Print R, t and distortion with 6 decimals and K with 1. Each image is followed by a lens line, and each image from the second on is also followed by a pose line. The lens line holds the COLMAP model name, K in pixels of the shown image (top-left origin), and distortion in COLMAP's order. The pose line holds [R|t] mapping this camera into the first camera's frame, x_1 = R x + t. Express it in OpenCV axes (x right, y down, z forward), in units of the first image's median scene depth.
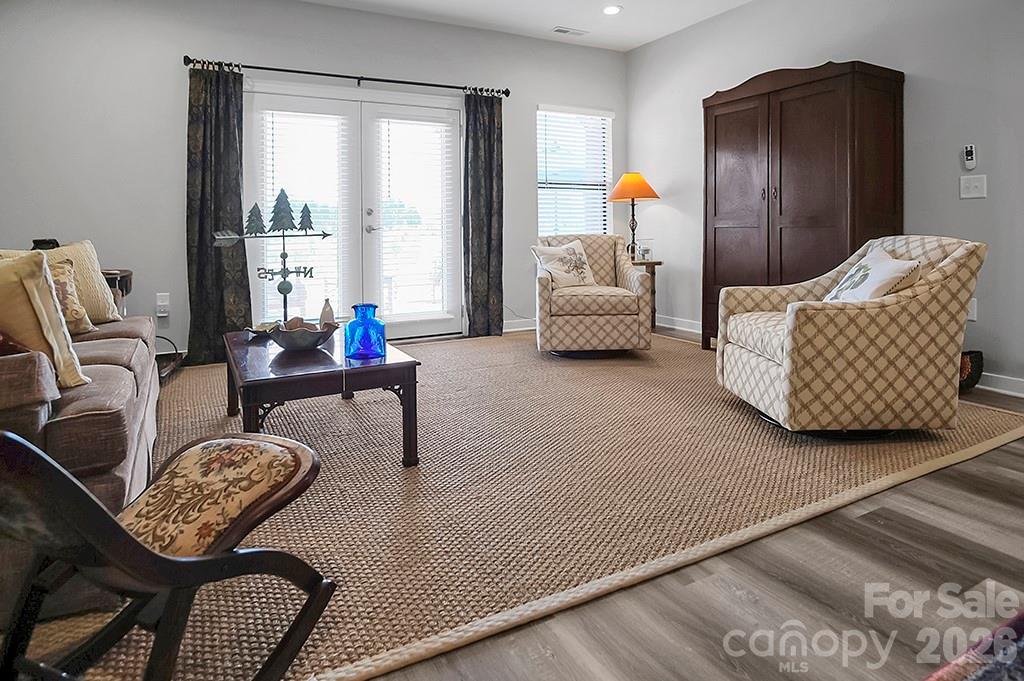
lens RADIAL K [[562.3, 0, 512.0], [0, 562.3, 340.5], [0, 0, 1]] dist [-0.022619, 0.000437]
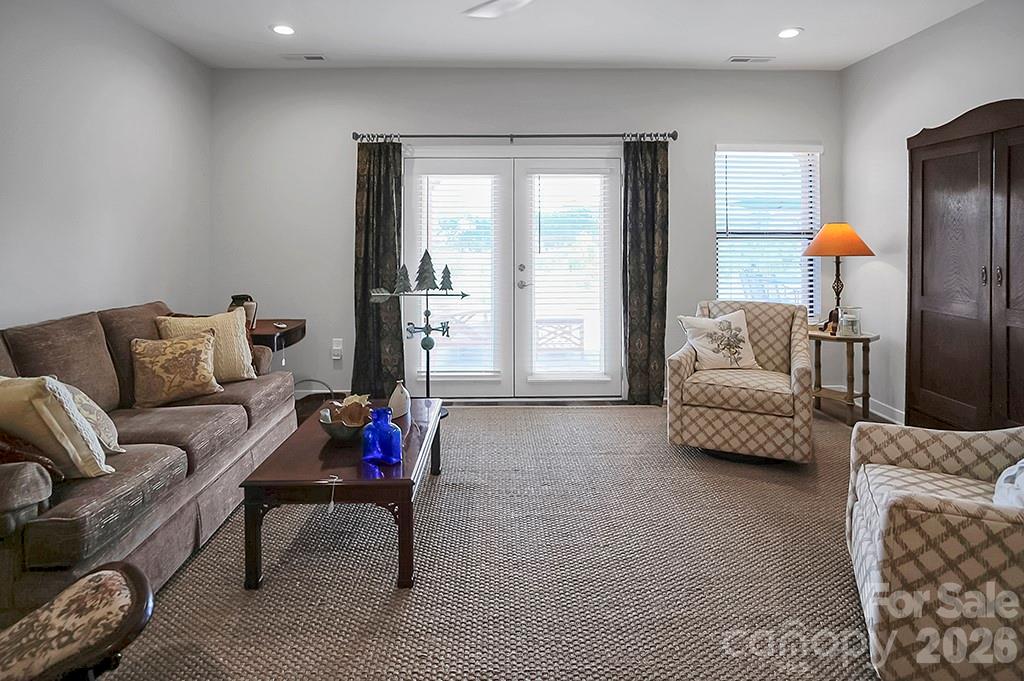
lens RADIAL K [[584.9, 0, 512.0], [0, 584.9, 340.5], [0, 0, 1]] dist [-0.024107, 0.000594]
pose [[0.901069, 0.073457, -0.427409, 0.196048], [-0.086625, 0.996176, -0.011415, -0.102677], [0.424936, 0.047310, 0.903986, 0.095458]]
